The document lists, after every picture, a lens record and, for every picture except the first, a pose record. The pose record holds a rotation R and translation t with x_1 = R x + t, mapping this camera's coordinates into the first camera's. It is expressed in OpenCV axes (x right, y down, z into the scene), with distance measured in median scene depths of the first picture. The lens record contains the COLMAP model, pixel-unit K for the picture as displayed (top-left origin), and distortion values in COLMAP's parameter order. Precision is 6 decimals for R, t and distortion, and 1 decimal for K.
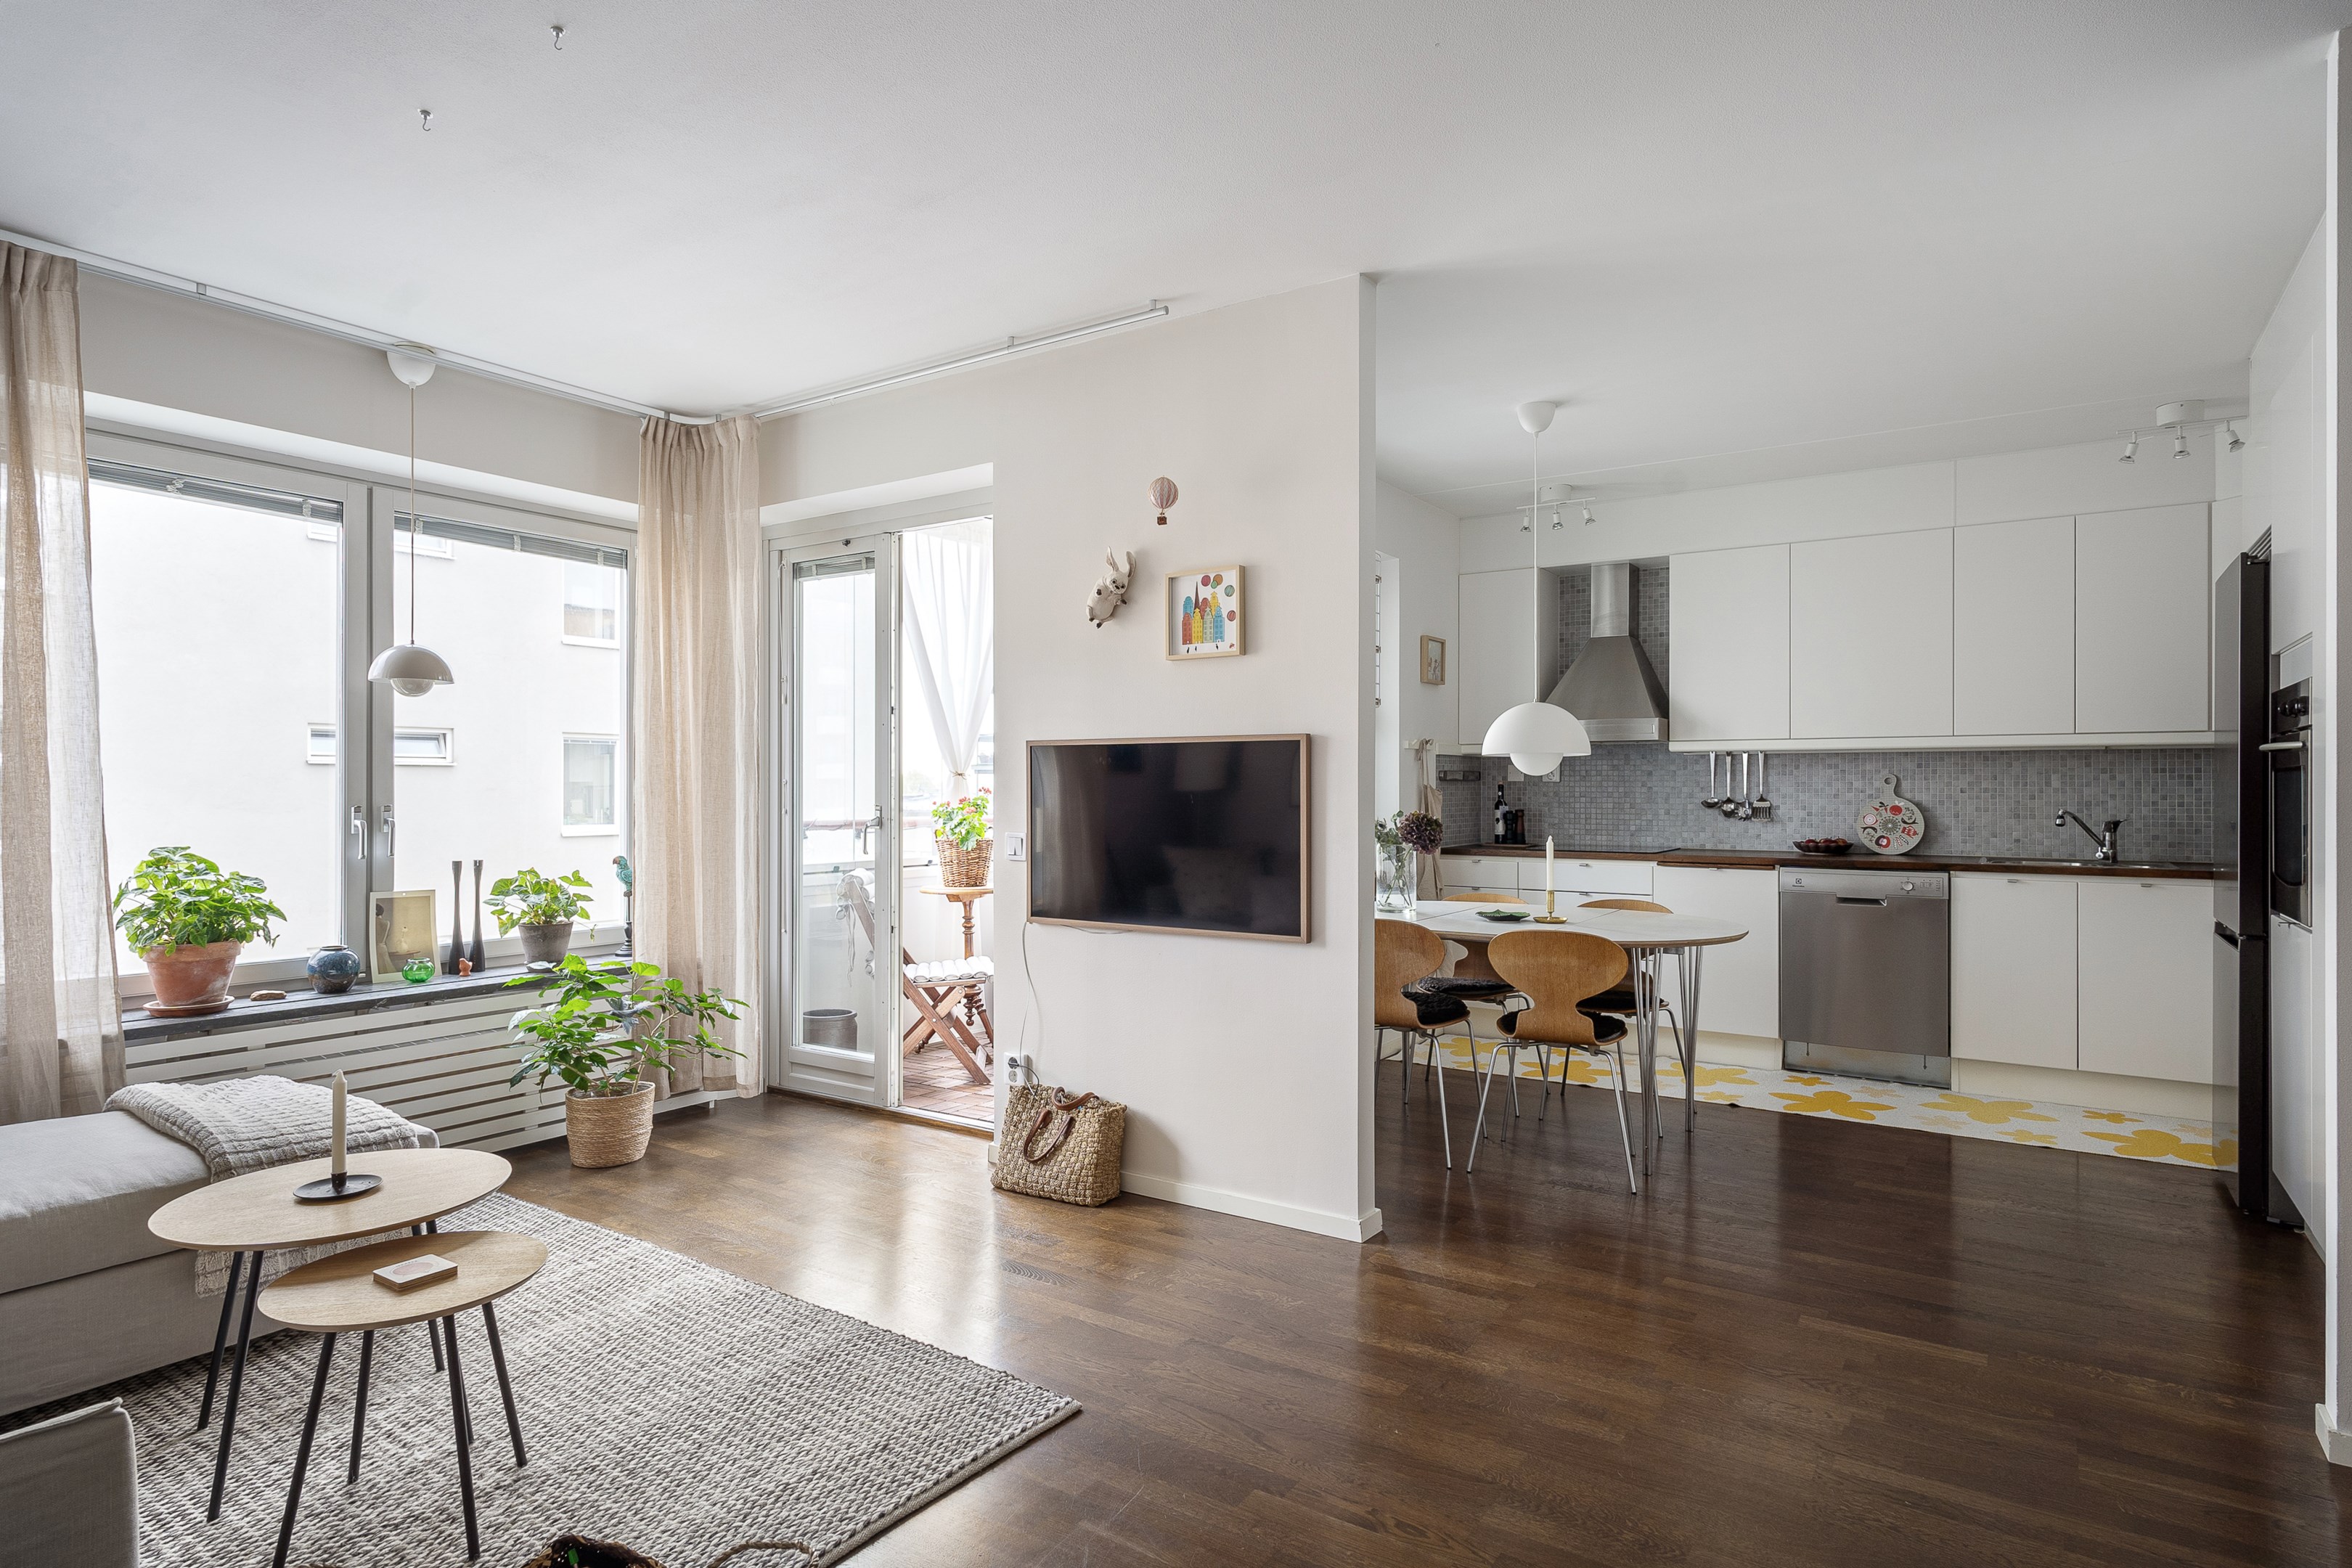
lens RADIAL K [[1347.2, 0, 1159.1], [0, 1347.2, 793.9], [0, 0, 1]] dist [0.004788, 0.001349]
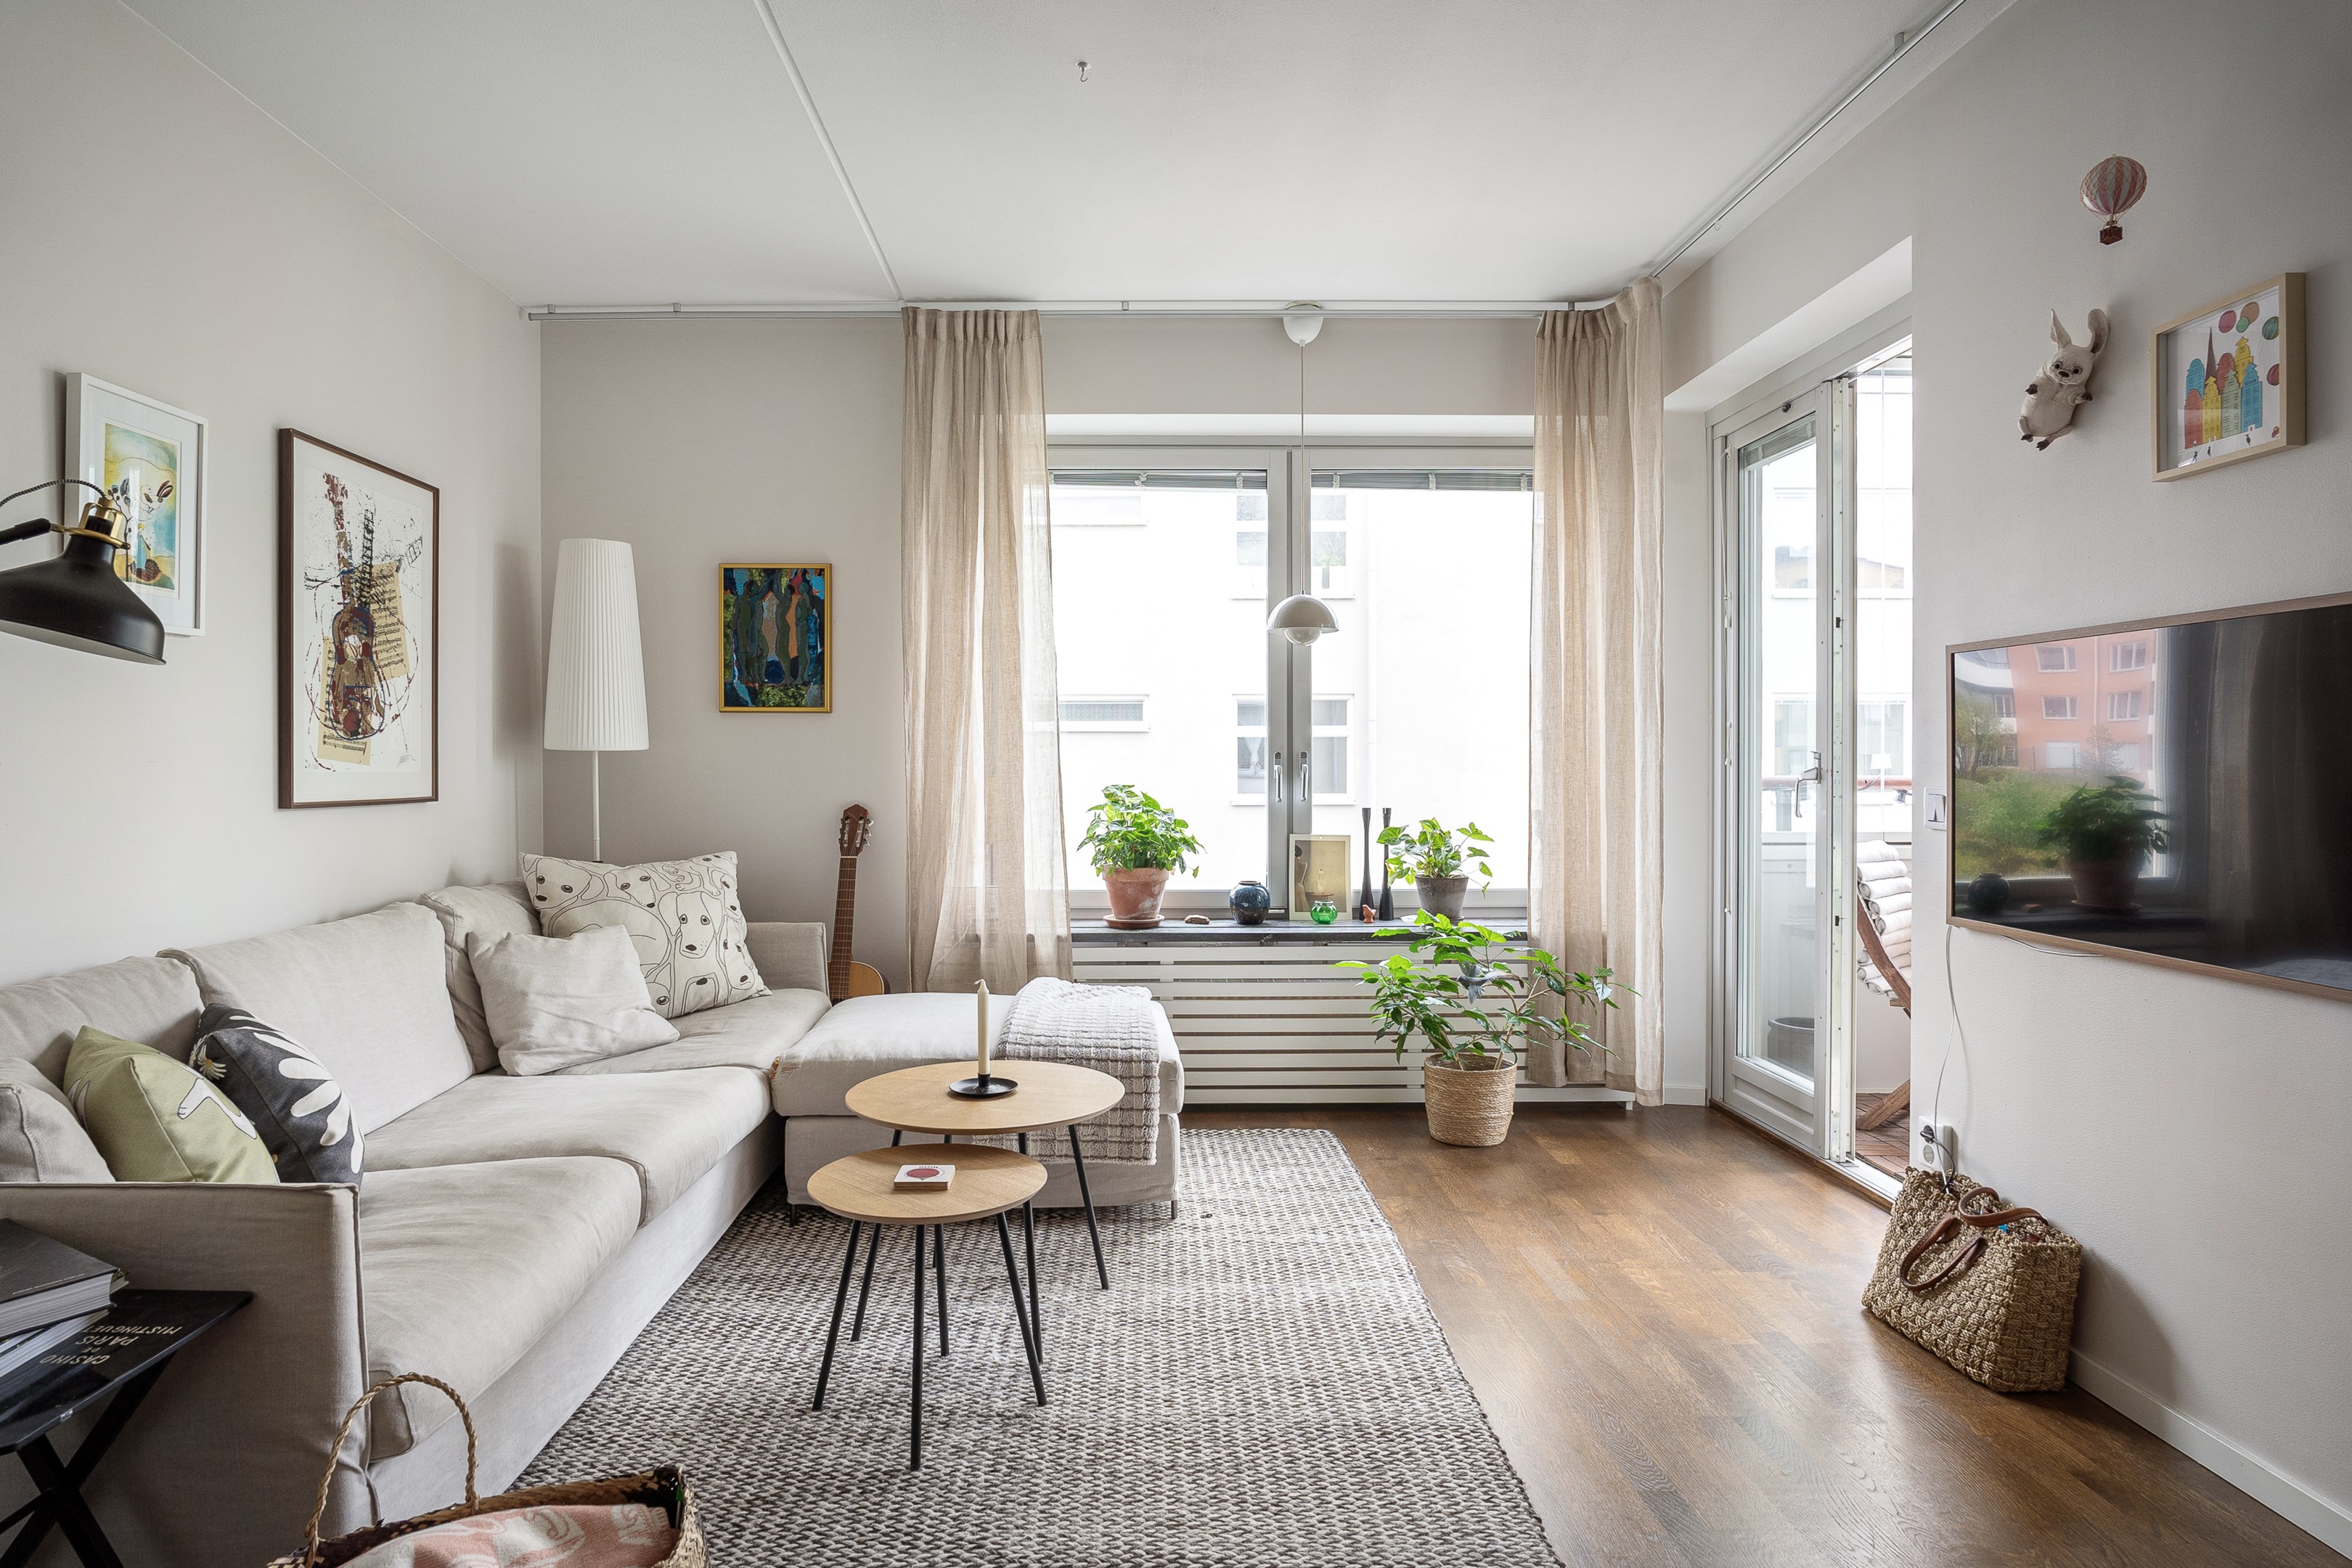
lens RADIAL K [[1347.2, 0, 1174.6], [0, 1347.2, 780.8], [0, 0, 1]] dist [0.004788, 0.001349]
pose [[0.558813, 0.008275, -0.829253, 0.303824], [-0.002576, 0.999963, 0.008243, 0.027981], [0.829290, -0.002470, 0.558813, 0.416942]]
